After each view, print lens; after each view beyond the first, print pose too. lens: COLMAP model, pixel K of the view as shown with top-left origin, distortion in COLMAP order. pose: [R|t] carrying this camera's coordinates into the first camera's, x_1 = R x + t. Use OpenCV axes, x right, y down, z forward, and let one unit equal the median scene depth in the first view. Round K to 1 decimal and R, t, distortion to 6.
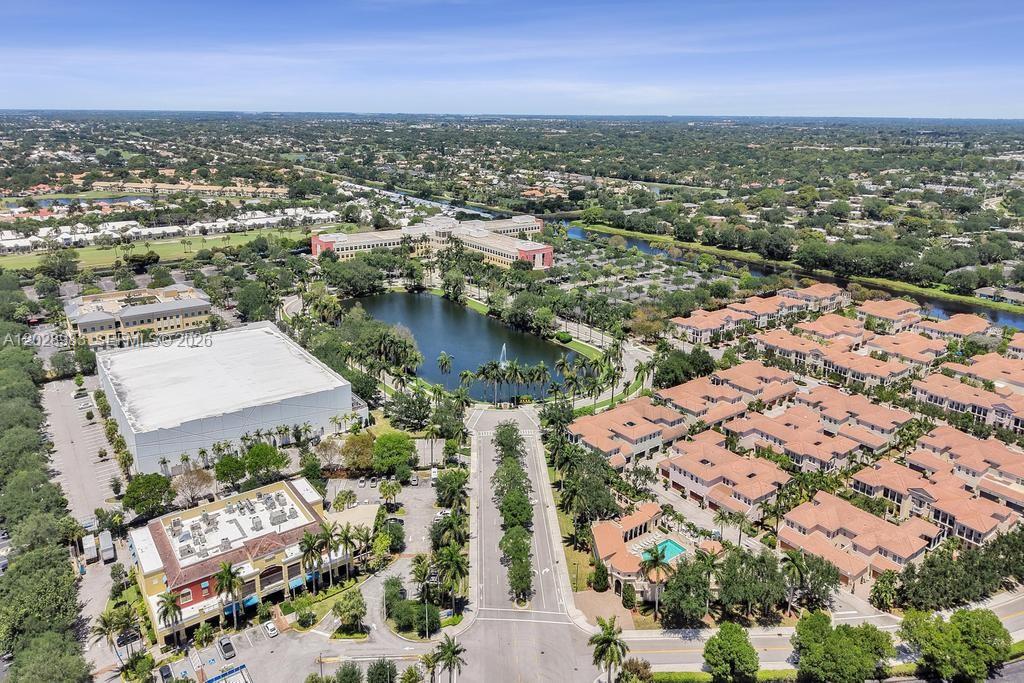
lens RADIAL K [[681.6, 0, 487.1], [0, 681.6, 268.8], [0, 0, 1]] dist [-0.005263, -0.006940]
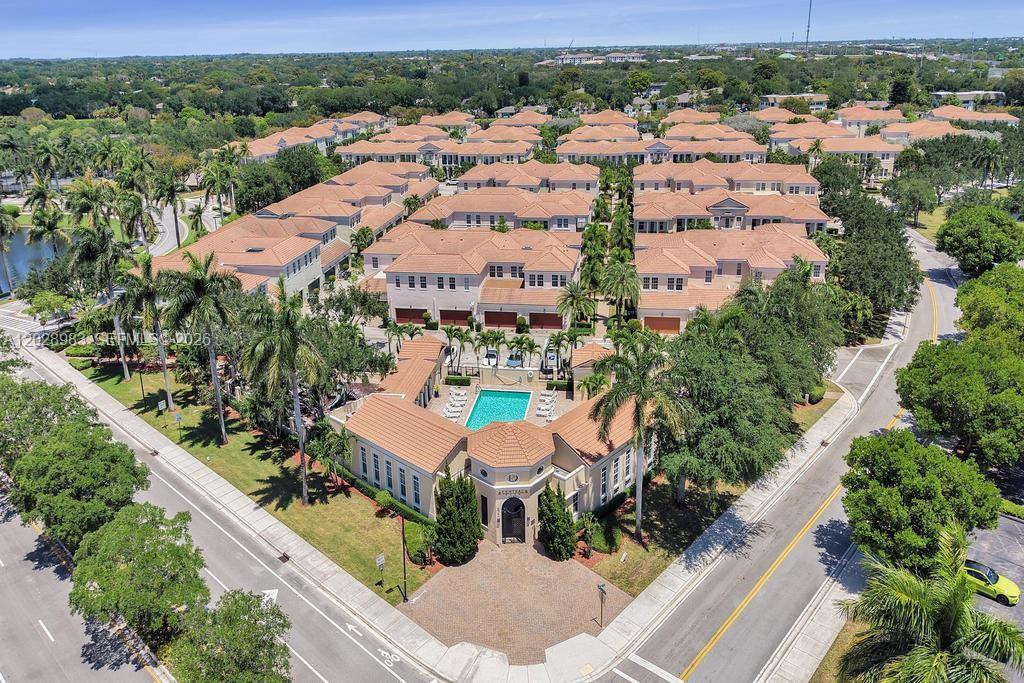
lens RADIAL K [[728.1, 0, 520.4], [0, 728.1, 287.3], [0, 0, 1]] dist [0.046910, -0.051377]
pose [[0.682850, -0.241719, 0.689411, -0.018123], [0.178270, 0.970282, 0.163623, 0.178104], [-0.708474, 0.011171, 0.705649, 0.445692]]
